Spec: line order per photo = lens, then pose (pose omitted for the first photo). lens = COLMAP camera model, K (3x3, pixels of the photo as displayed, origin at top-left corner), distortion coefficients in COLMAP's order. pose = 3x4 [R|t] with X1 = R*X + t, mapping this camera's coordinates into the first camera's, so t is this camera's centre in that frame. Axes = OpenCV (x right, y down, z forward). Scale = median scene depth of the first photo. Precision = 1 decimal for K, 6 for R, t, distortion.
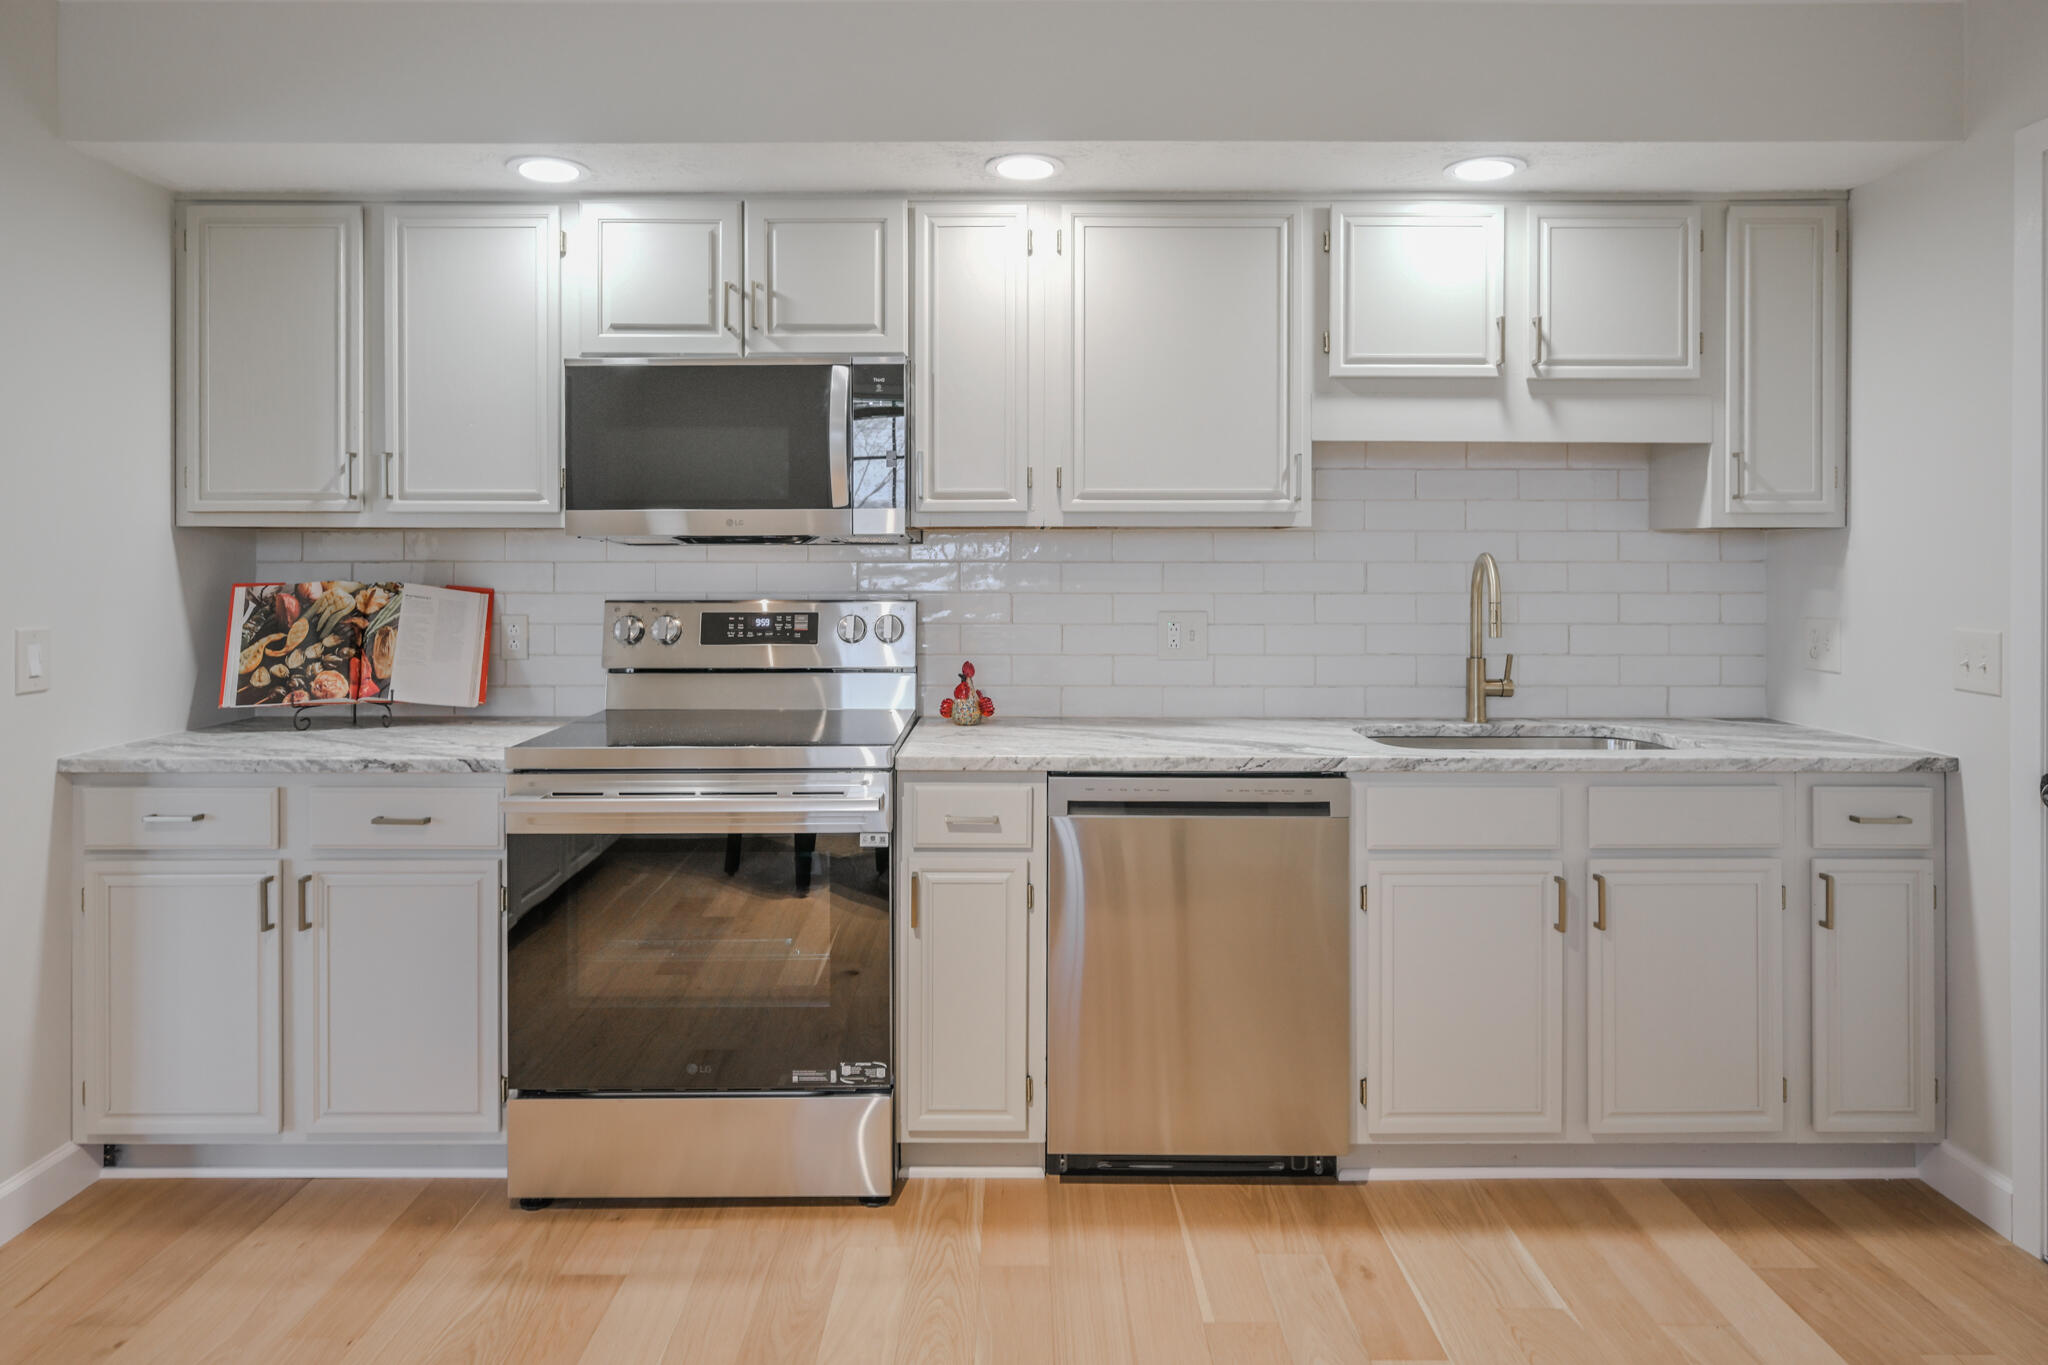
lens RADIAL K [[1228.7, 0, 1013.1], [0, 1228.7, 564.6], [0, 0, 1]] dist [0.003091, -0.002911]
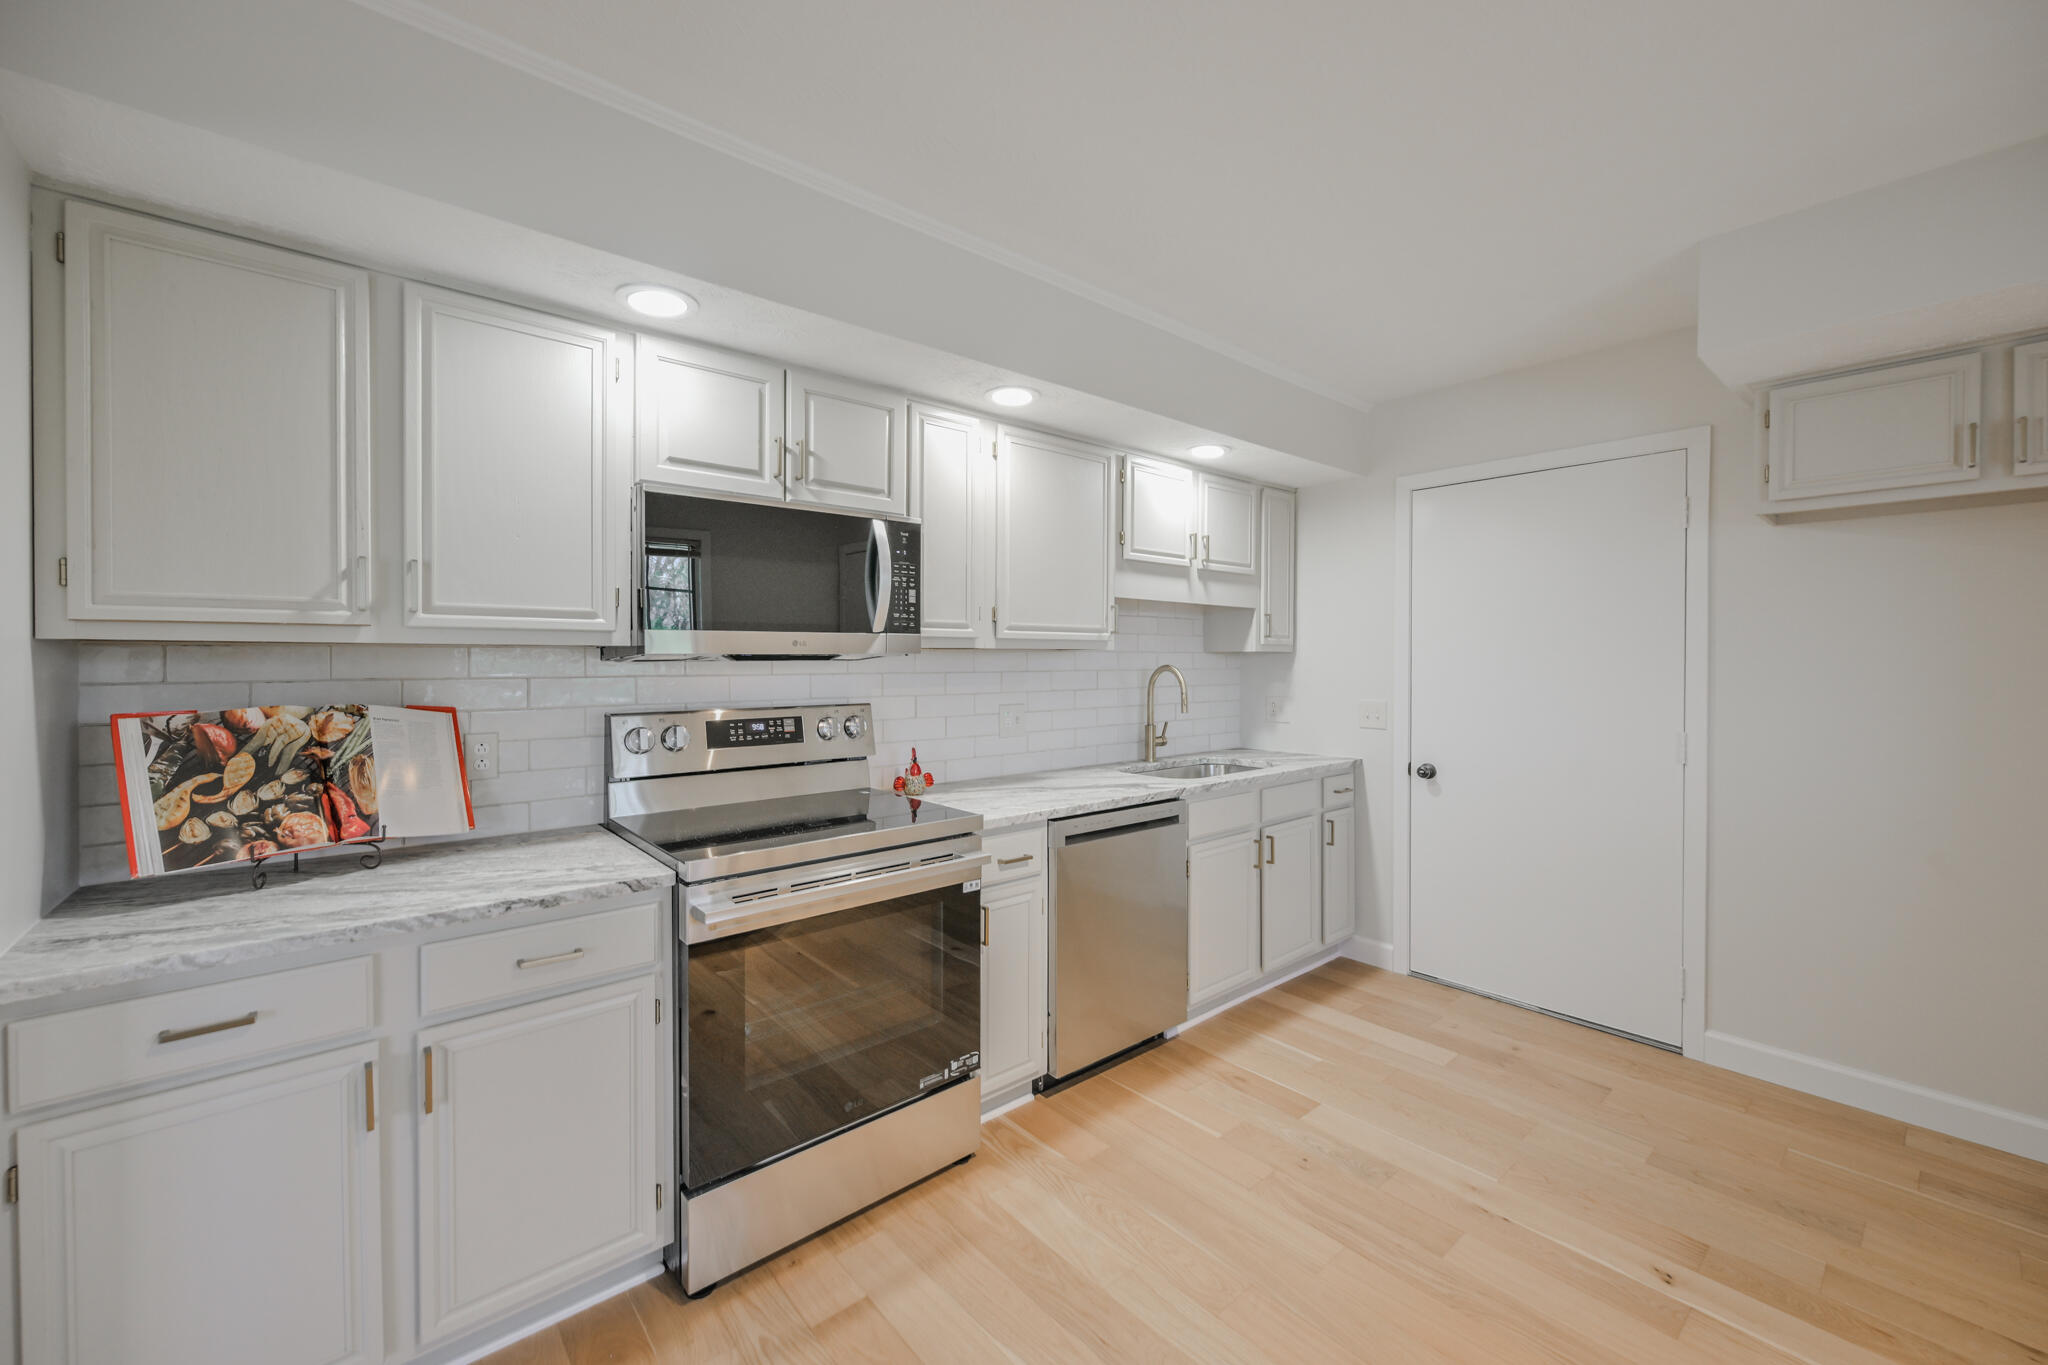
lens RADIAL K [[813.6, 0, 1023.3], [0, 813.6, 671.2], [0, 0, 1]] dist [0.003870, -0.000753]
pose [[0.759272, -0.010444, 0.650689, -0.558266], [0.004615, 0.999932, 0.010665, -0.014761], [-0.650757, -0.005095, 0.759269, 0.260323]]
